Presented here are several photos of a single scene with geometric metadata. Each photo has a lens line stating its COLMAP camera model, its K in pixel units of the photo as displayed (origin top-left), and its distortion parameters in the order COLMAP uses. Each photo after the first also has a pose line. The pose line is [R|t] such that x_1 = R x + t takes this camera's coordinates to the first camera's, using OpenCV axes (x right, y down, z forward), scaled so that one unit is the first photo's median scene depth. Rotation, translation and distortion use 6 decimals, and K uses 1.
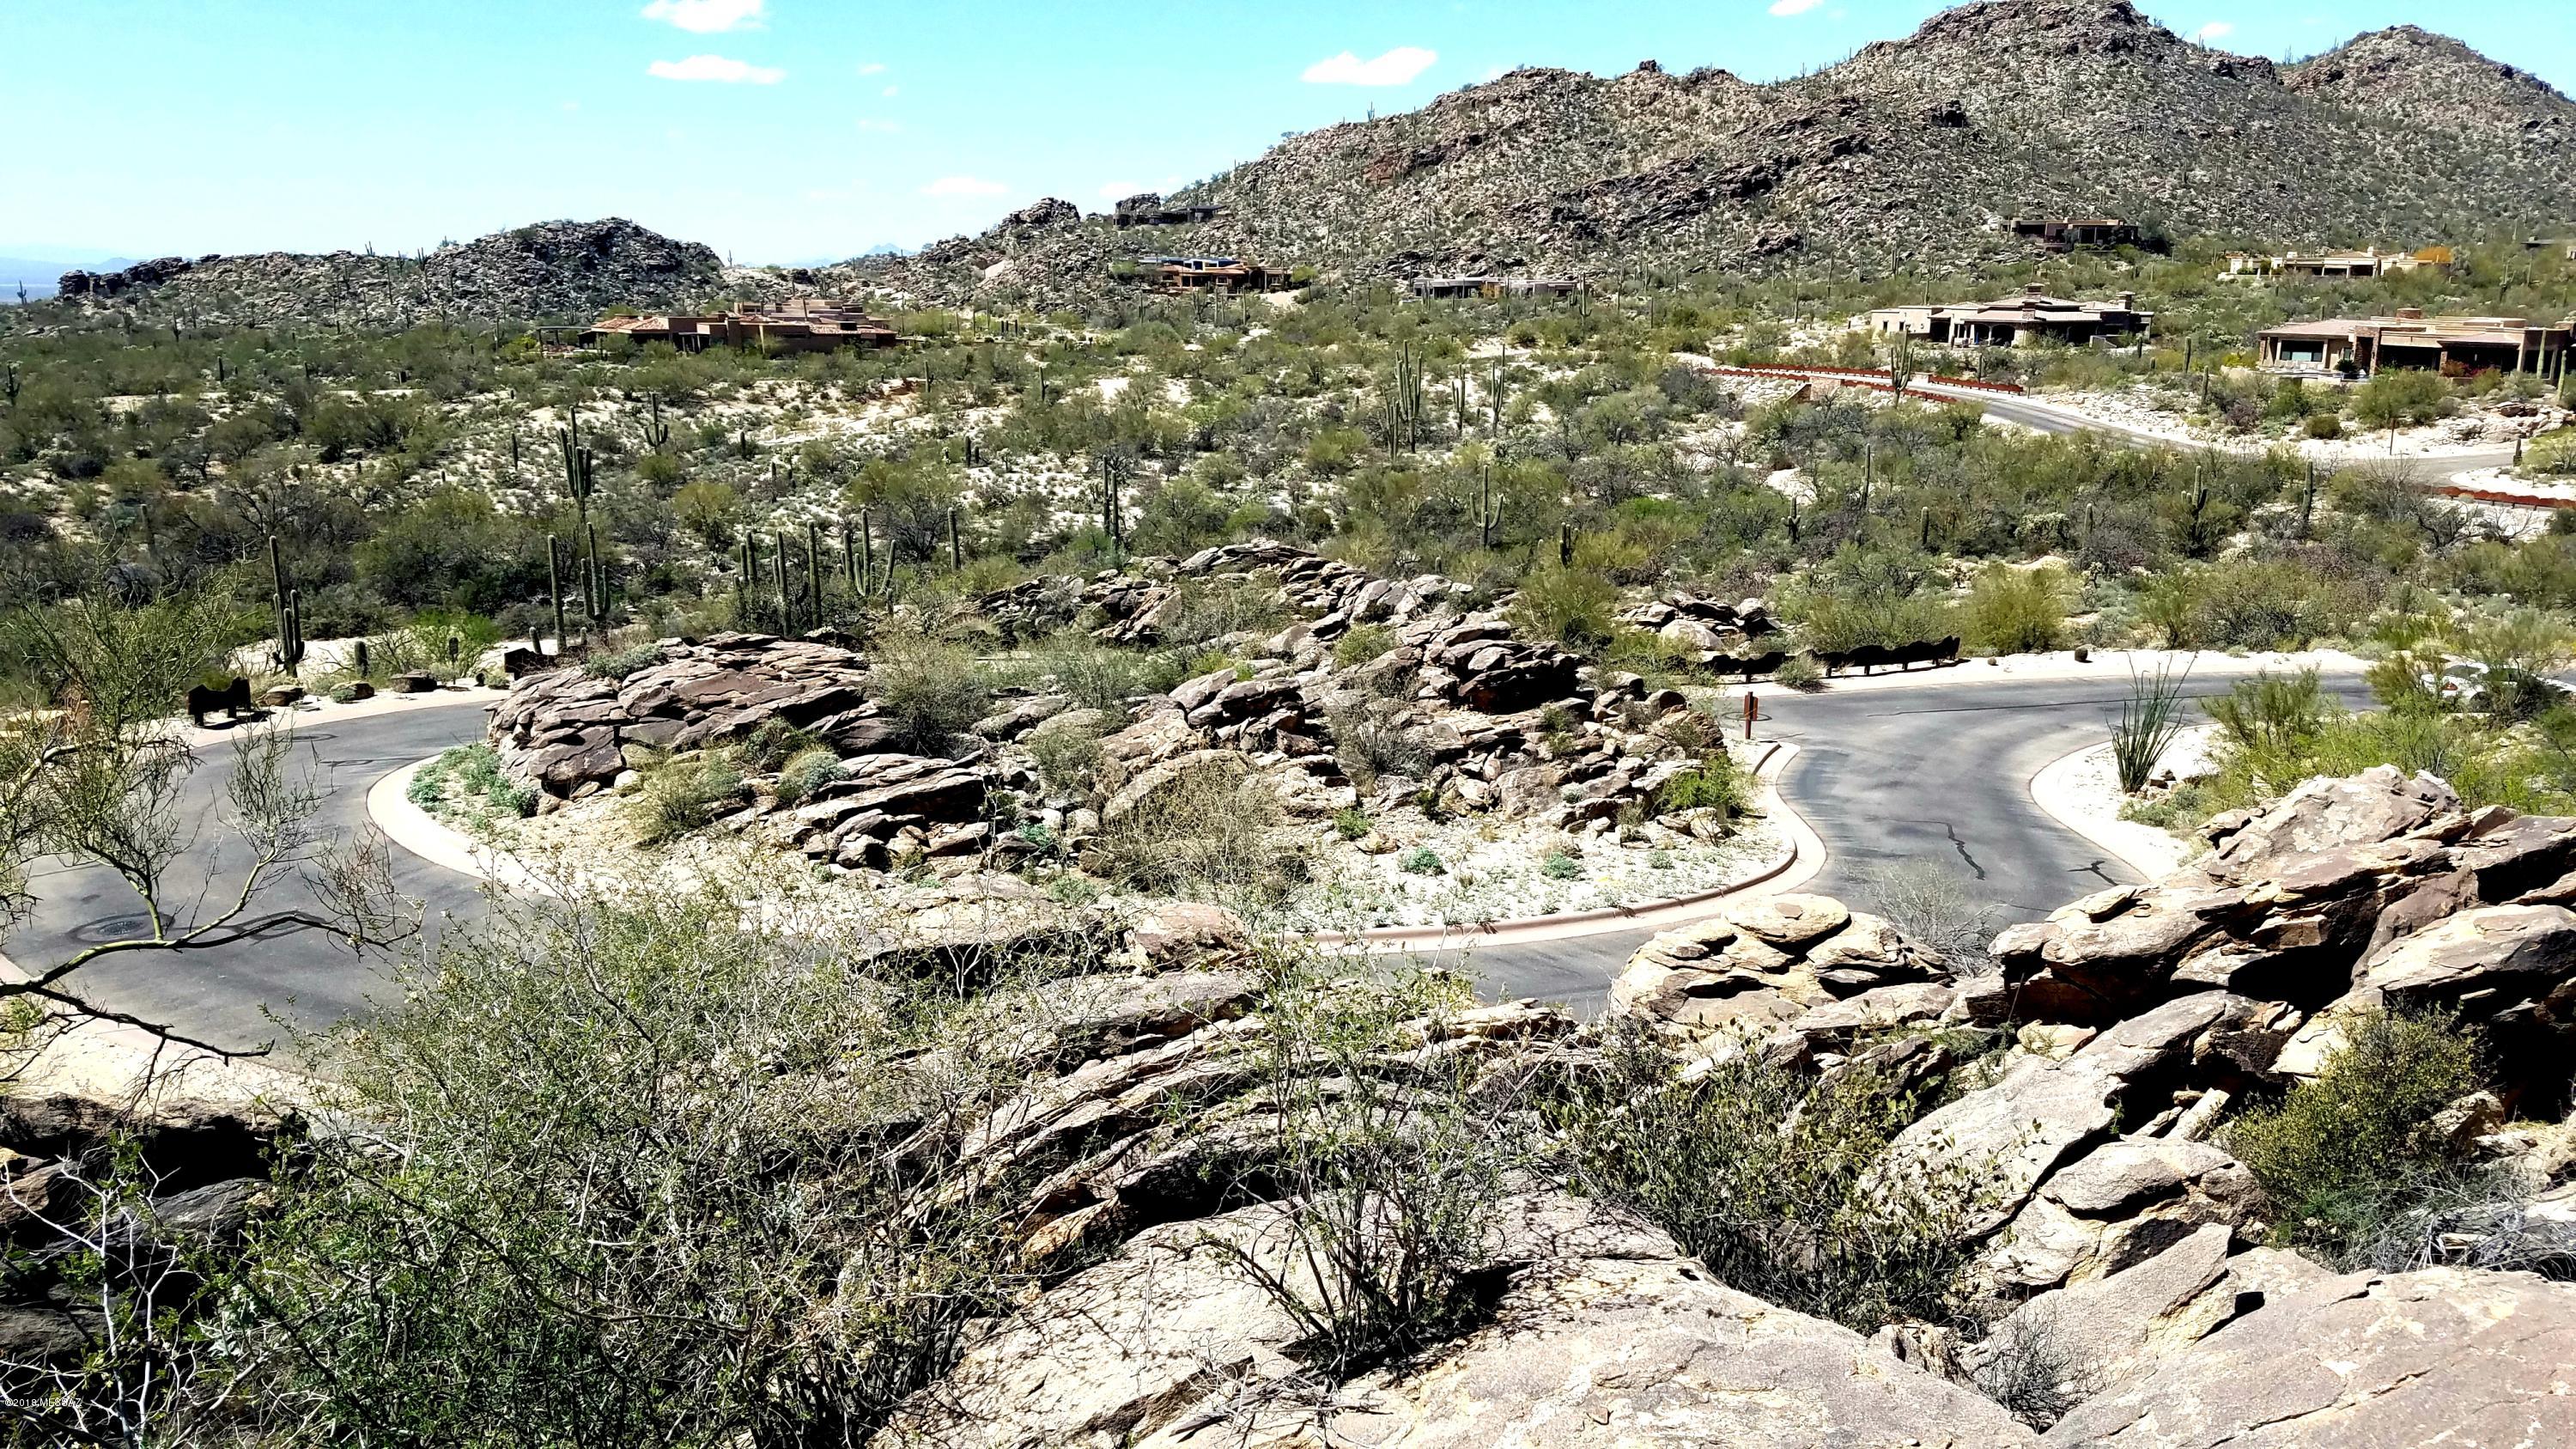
lens RADIAL K [[1901.2, 0, 1348.3], [0, 1901.2, 788.4], [0, 0, 1]] dist [0.197057, -0.301401]
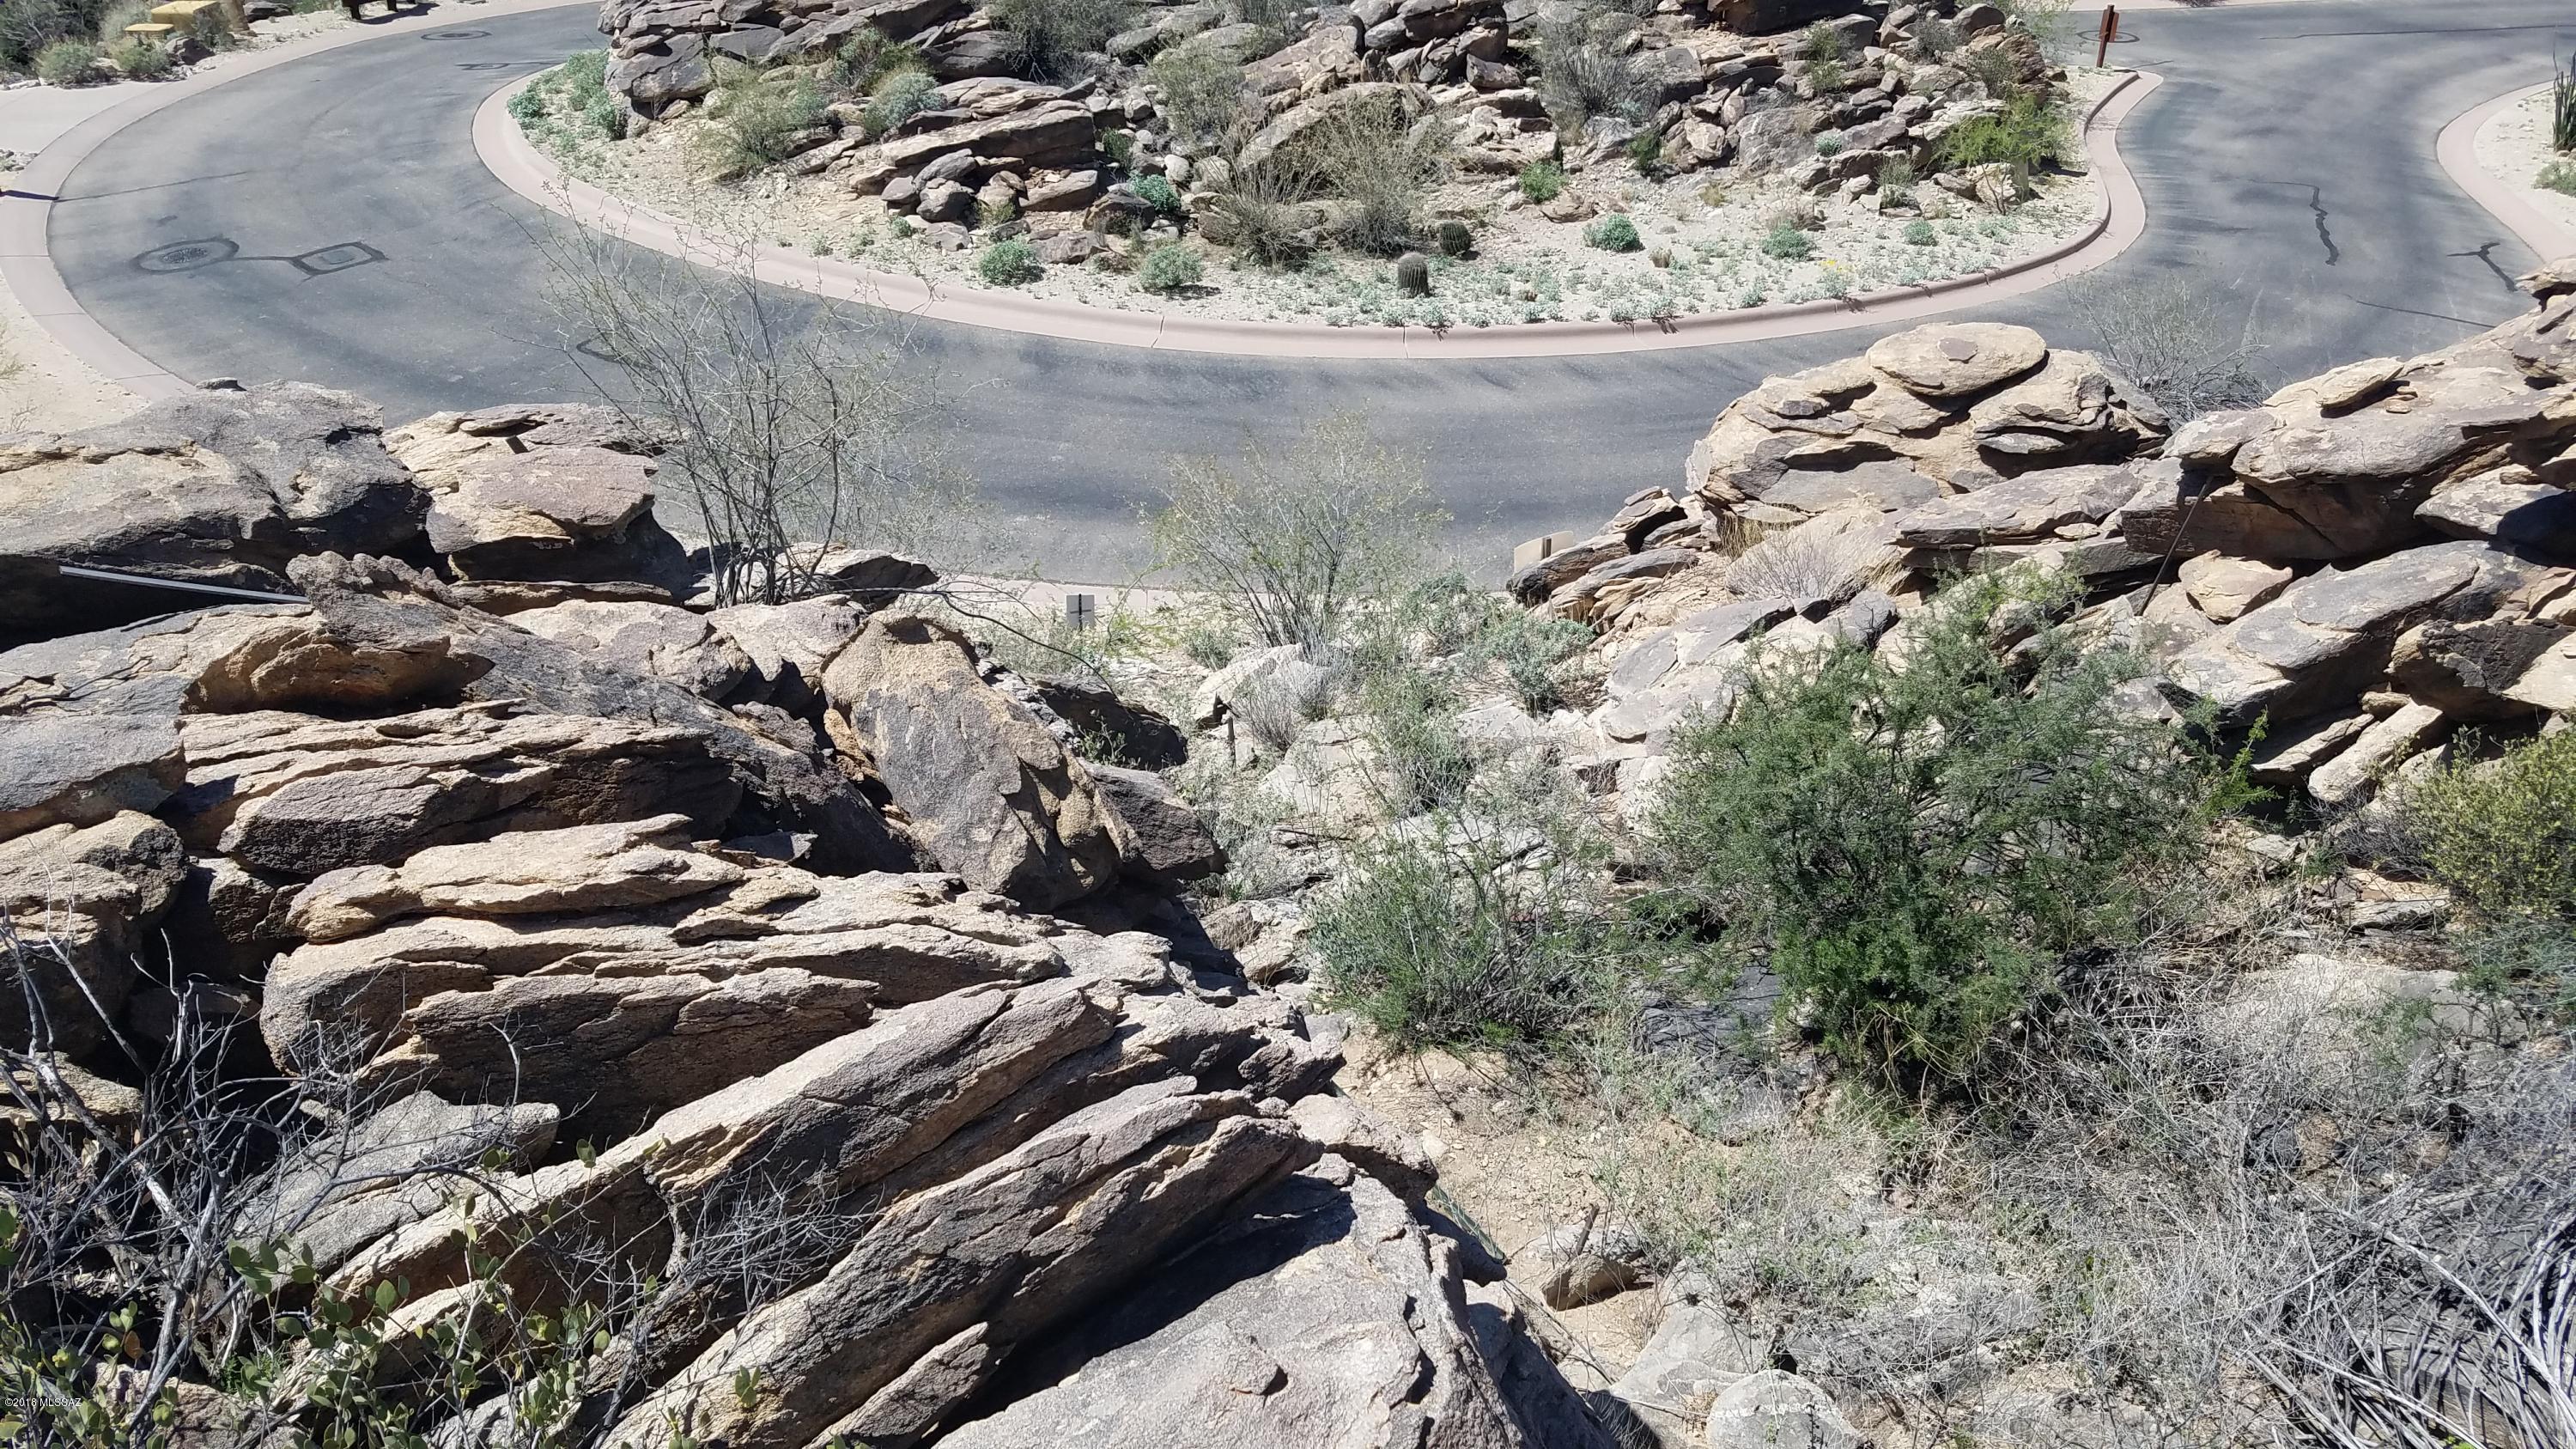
lens RADIAL K [[1901.2, 0, 1348.3], [0, 1901.2, 788.4], [0, 0, 1]] dist [0.197057, -0.301401]
pose [[0.986461, 0.075387, -0.145639, 0.066595], [-0.022826, 0.942550, 0.333284, -0.012421], [0.162398, -0.325447, 0.931510, 0.112571]]
